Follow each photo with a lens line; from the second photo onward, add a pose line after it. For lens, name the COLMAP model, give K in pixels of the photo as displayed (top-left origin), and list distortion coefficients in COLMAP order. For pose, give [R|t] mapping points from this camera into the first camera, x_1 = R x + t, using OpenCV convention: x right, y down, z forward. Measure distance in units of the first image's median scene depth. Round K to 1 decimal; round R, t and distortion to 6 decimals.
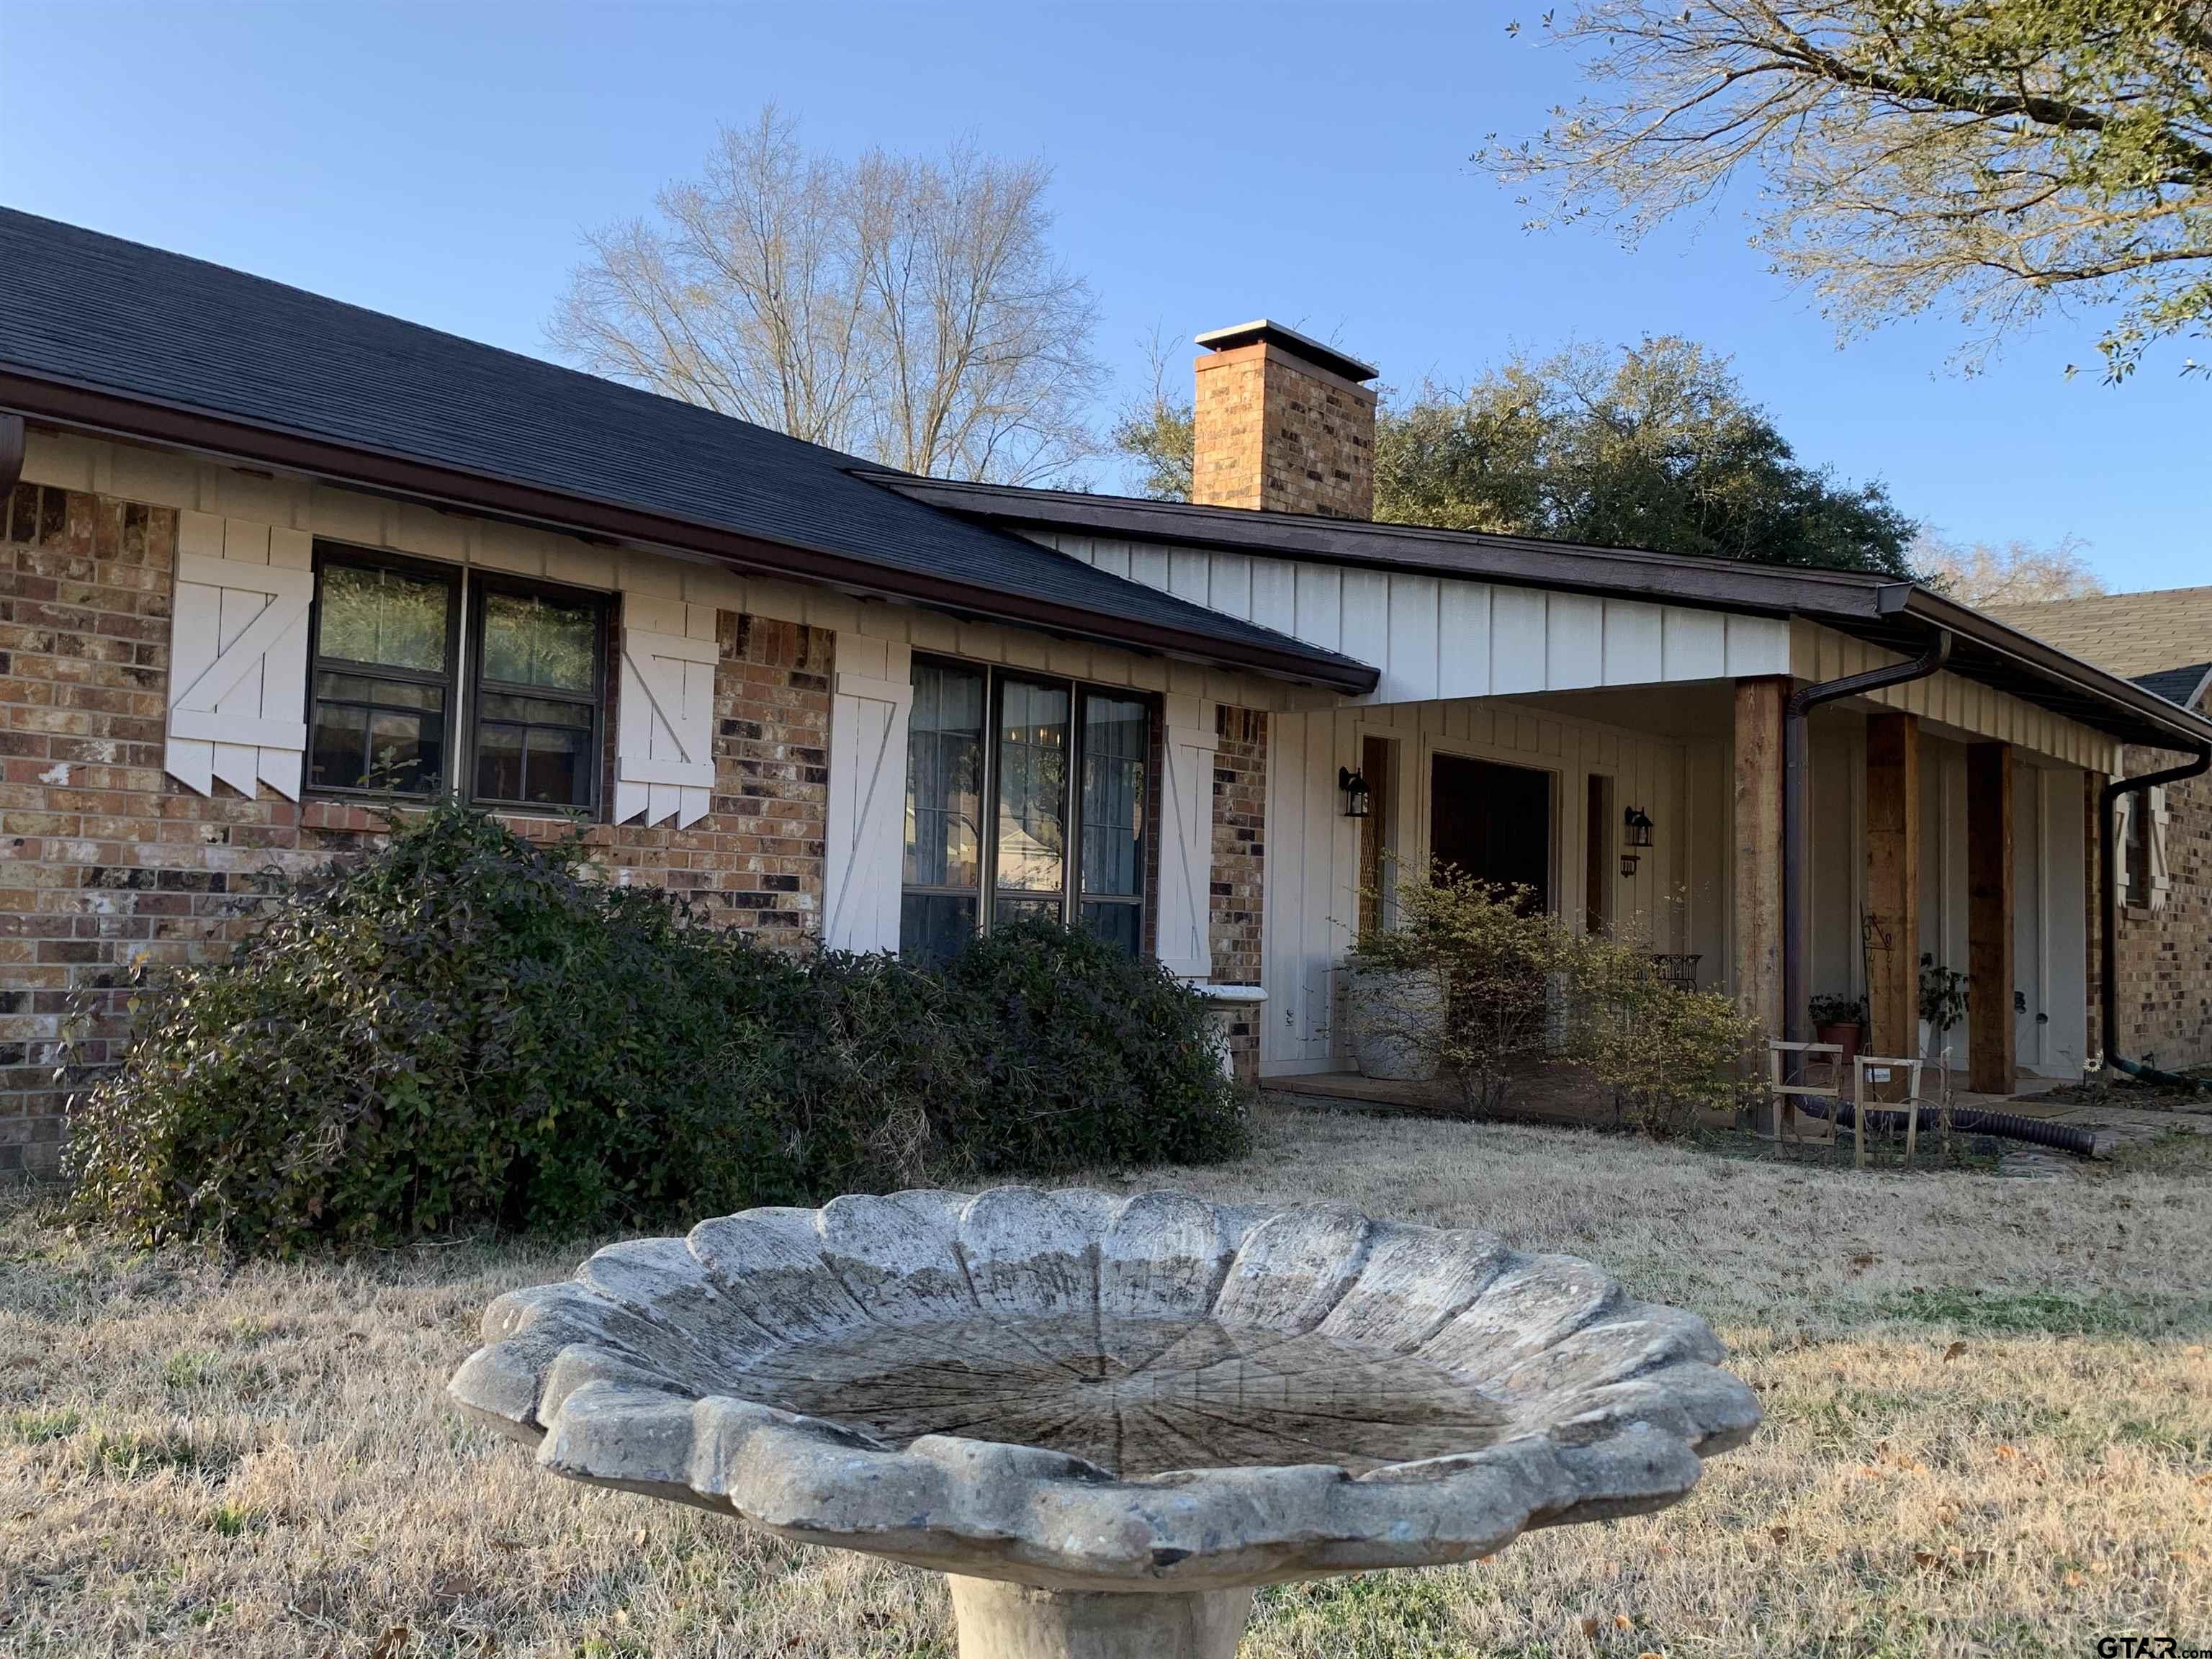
lens RADIAL K [[1867.3, 0, 1121.7], [0, 1867.3, 826.5], [0, 0, 1]] dist [0.027165, -0.030191]
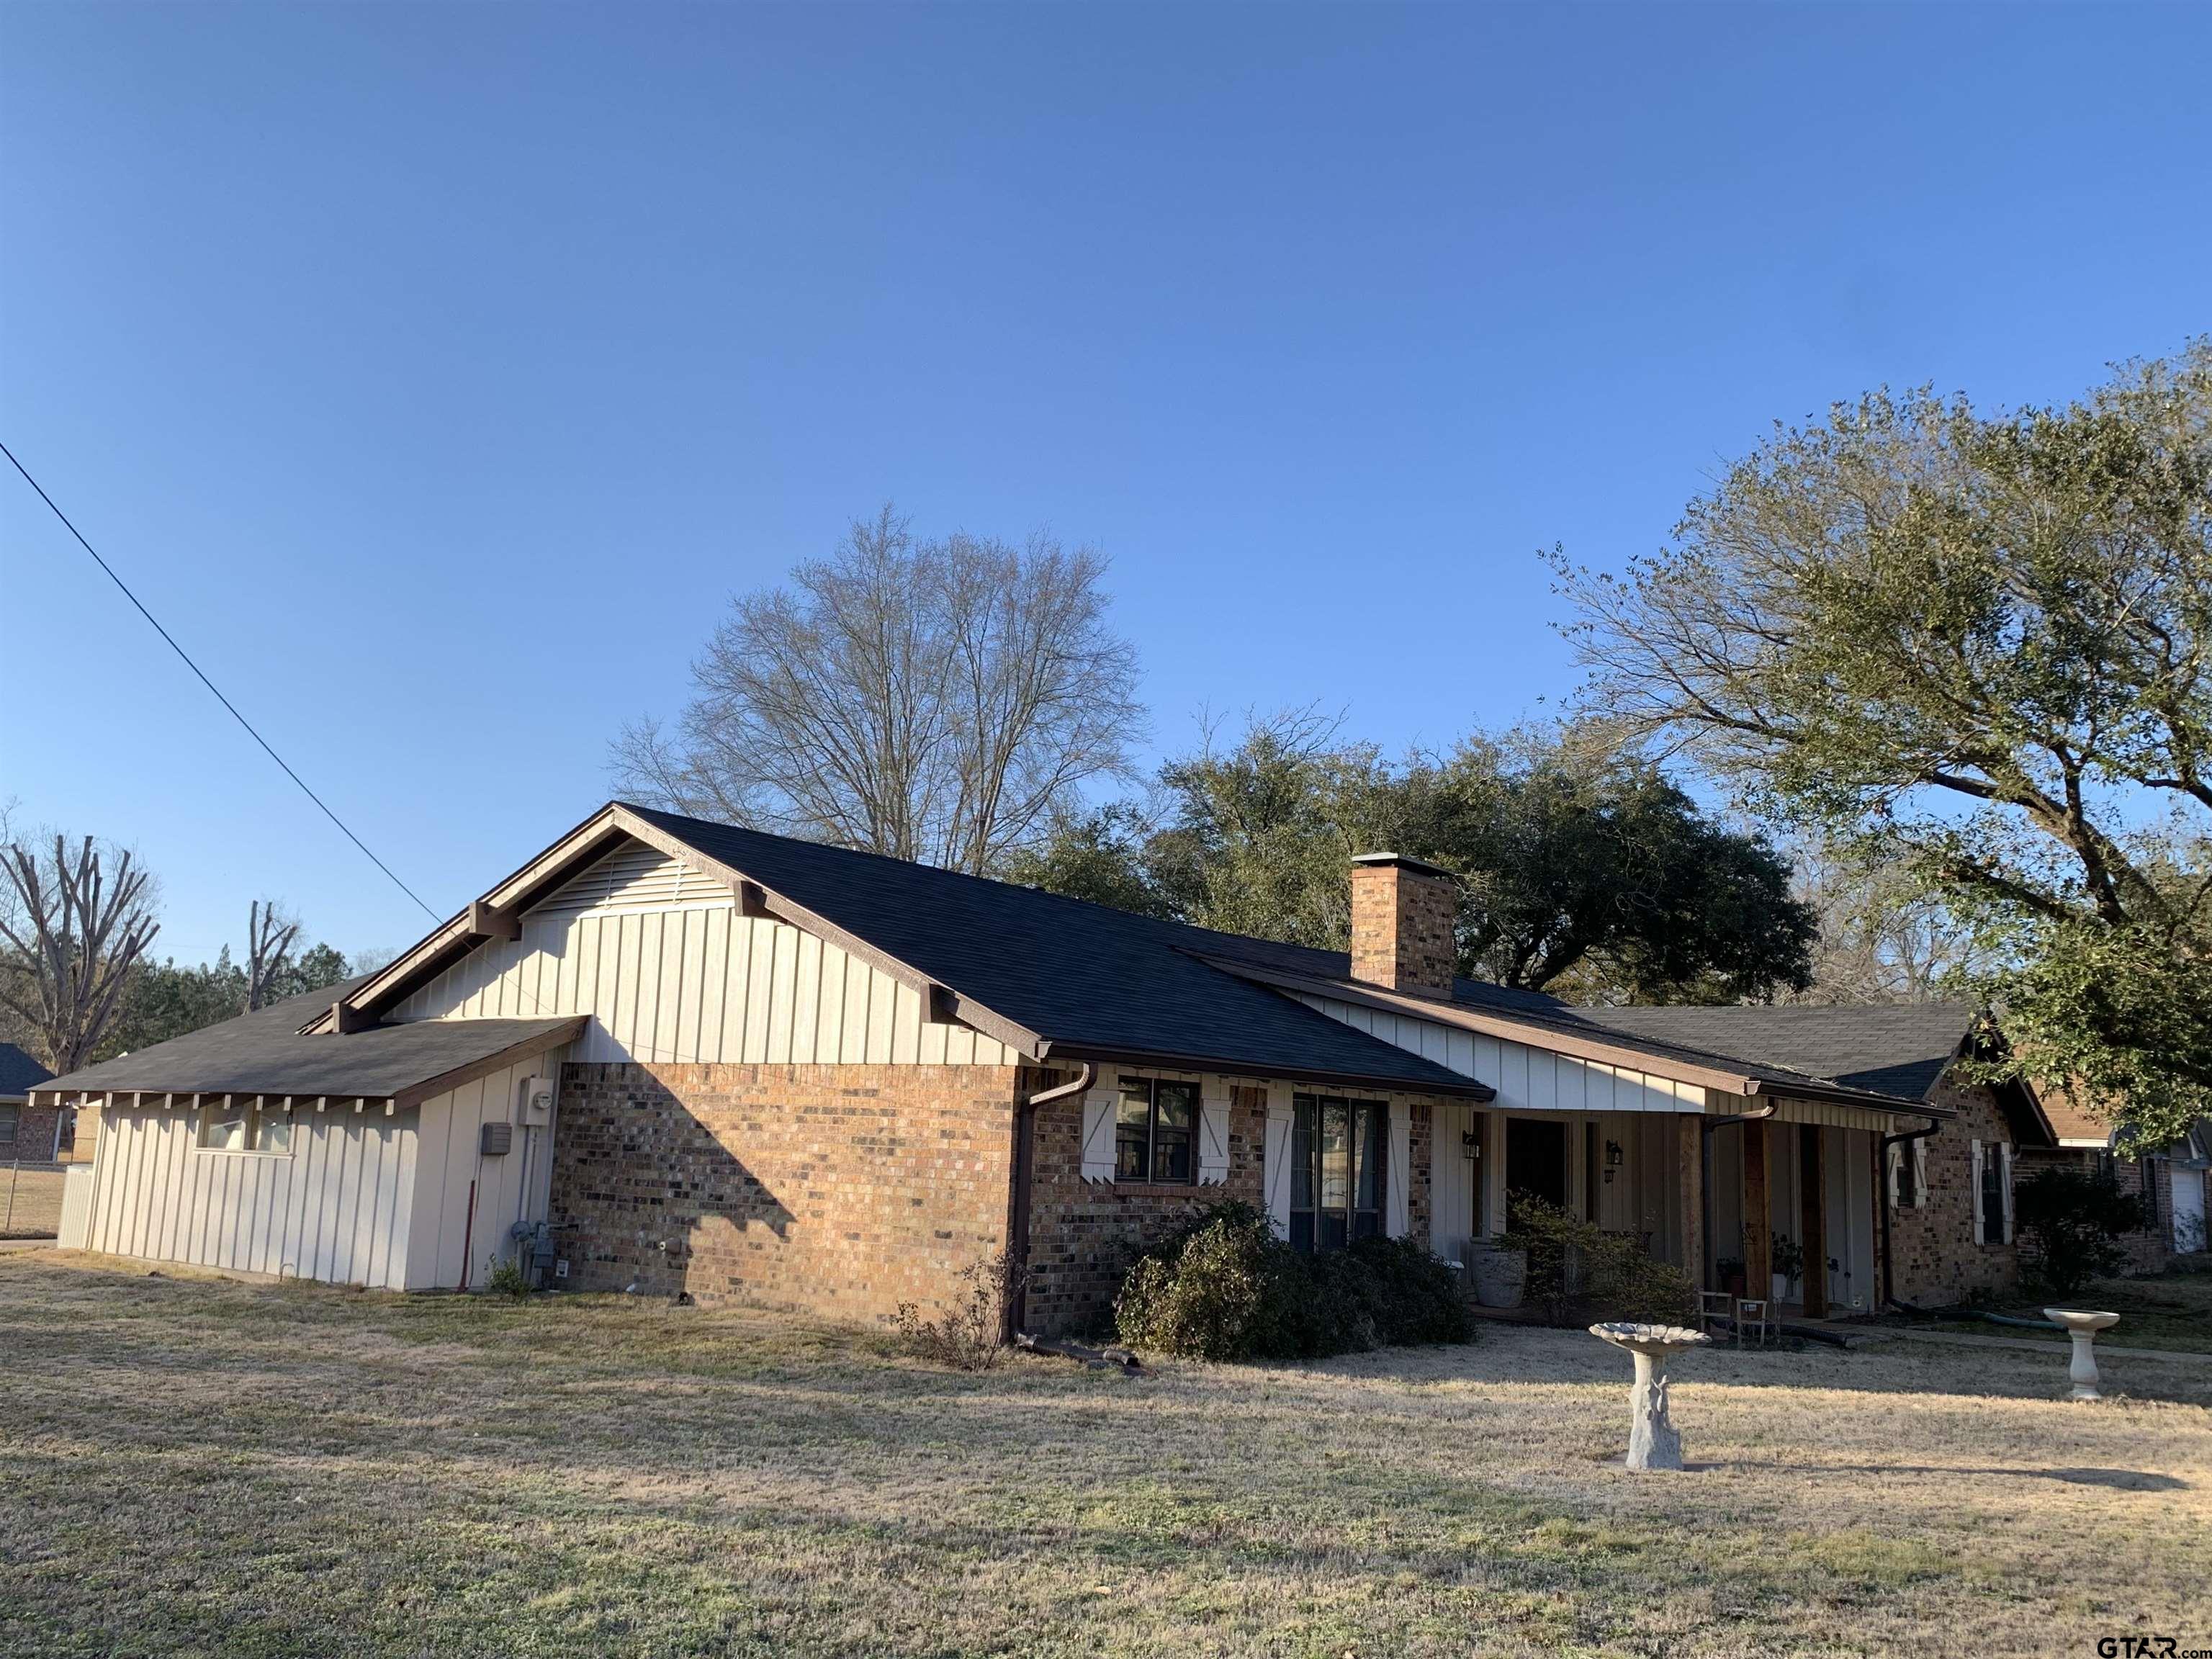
lens RADIAL K [[1867.3, 0, 1100.1], [0, 1867.3, 842.5], [0, 0, 1]] dist [0.027165, -0.030191]
pose [[0.999122, 0.023086, 0.034967, -0.335638], [-0.019338, 0.994391, -0.103981, -0.125366], [-0.037172, 0.103214, 0.993964, -0.914999]]
